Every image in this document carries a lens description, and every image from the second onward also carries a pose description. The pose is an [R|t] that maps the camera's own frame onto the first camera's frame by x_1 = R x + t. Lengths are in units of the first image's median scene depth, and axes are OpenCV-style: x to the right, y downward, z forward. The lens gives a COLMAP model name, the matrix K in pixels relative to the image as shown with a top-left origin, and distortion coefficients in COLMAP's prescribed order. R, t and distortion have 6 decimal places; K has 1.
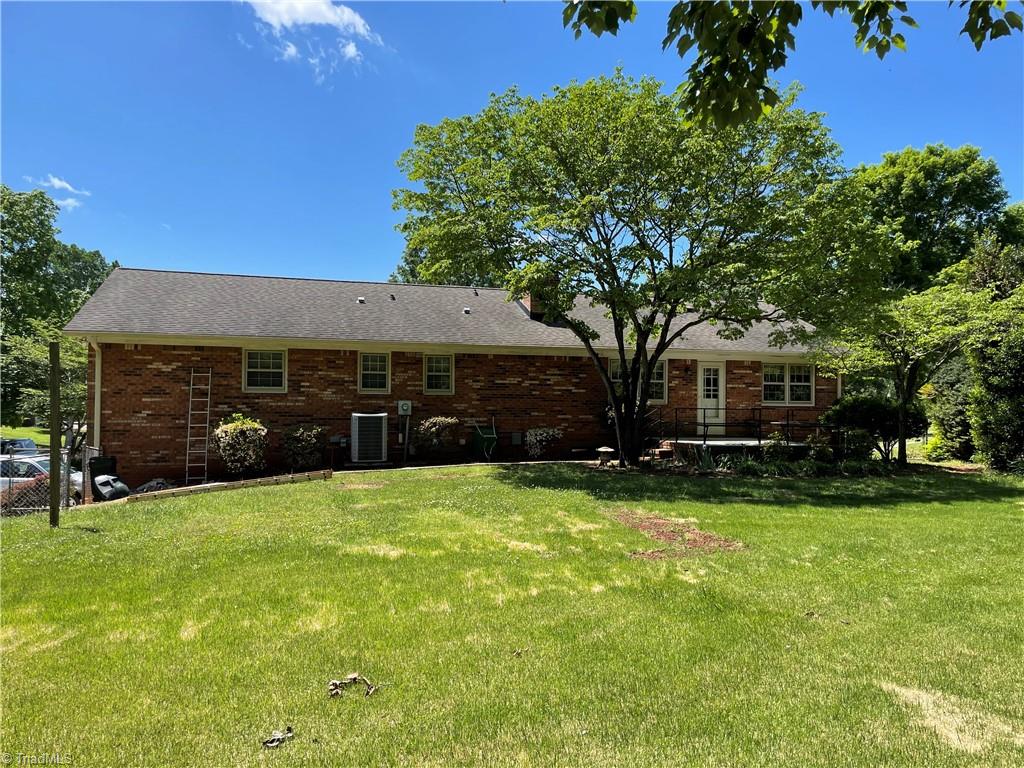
lens RADIAL K [[775.9, 0, 508.7], [0, 775.9, 393.1], [0, 0, 1]] dist [0.081917, -0.106936]
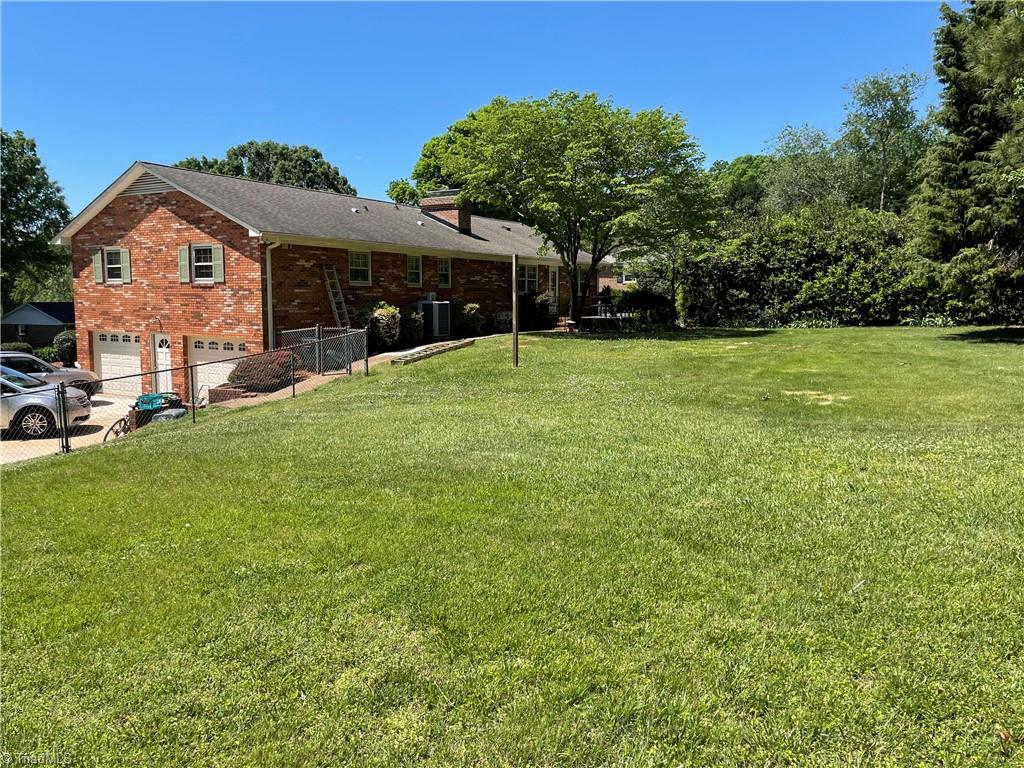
lens RADIAL K [[775.9, 0, 510.5], [0, 775.9, 375.2], [0, 0, 1]] dist [0.081917, -0.106936]
pose [[0.743935, -0.071572, 0.664408, -1.004992], [-0.004714, 0.993661, 0.112317, 0.000992], [-0.668235, -0.086688, 0.738882, -0.122869]]
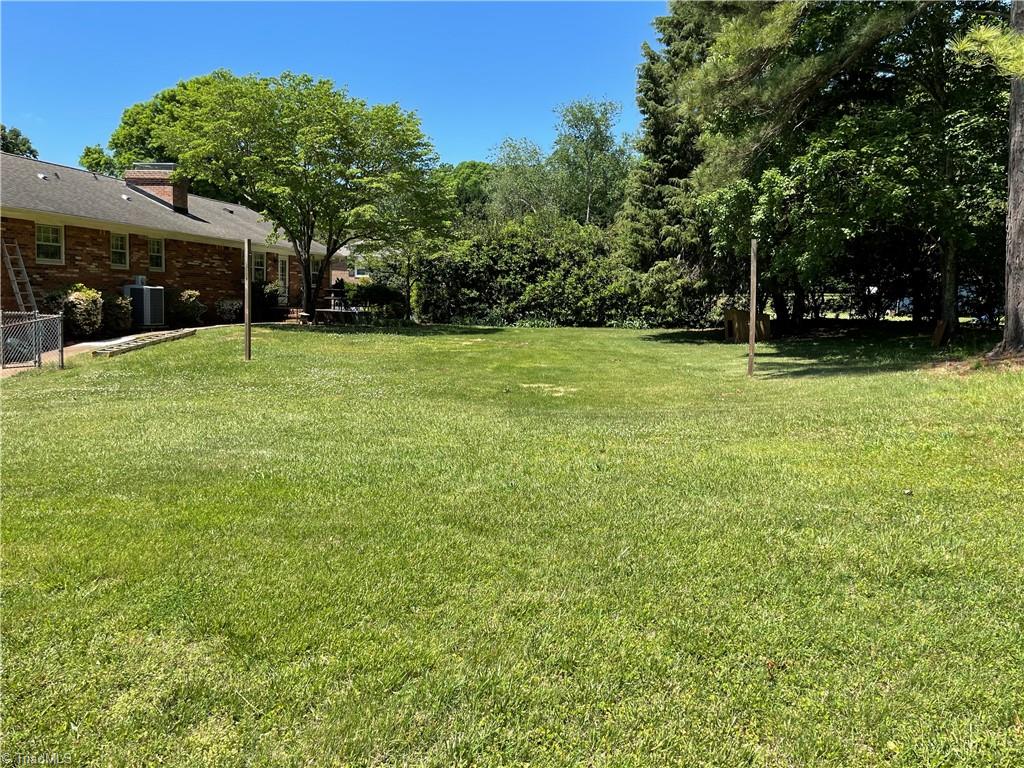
lens RADIAL K [[775.9, 0, 522.5], [0, 775.9, 376.0], [0, 0, 1]] dist [0.081917, -0.106936]
pose [[0.460777, -0.074991, 0.884342, -1.015782], [-0.047417, 0.992921, 0.108905, 0.003603], [-0.886249, -0.092114, 0.453959, -0.109746]]
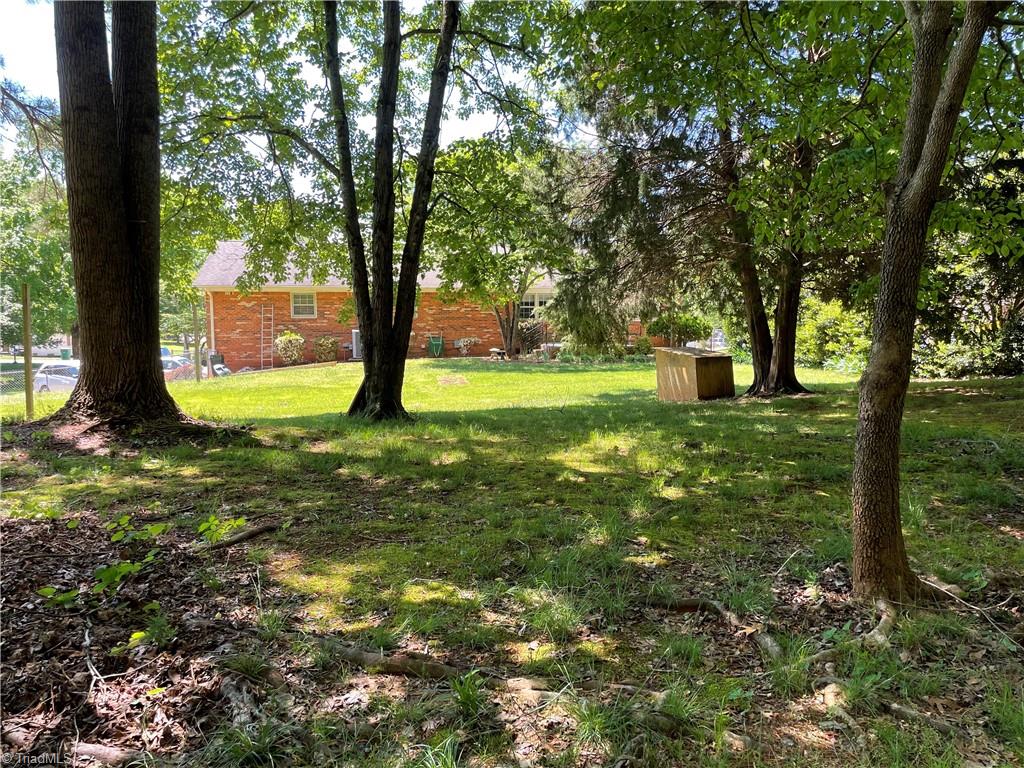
lens RADIAL K [[775.9, 0, 510.9], [0, 775.9, 378.8], [0, 0, 1]] dist [0.081917, -0.106936]
pose [[0.993709, -0.002734, -0.111960, 0.336184], [0.013565, 0.995280, 0.096095, -0.026872], [0.111169, -0.097009, 0.989055, -0.668586]]
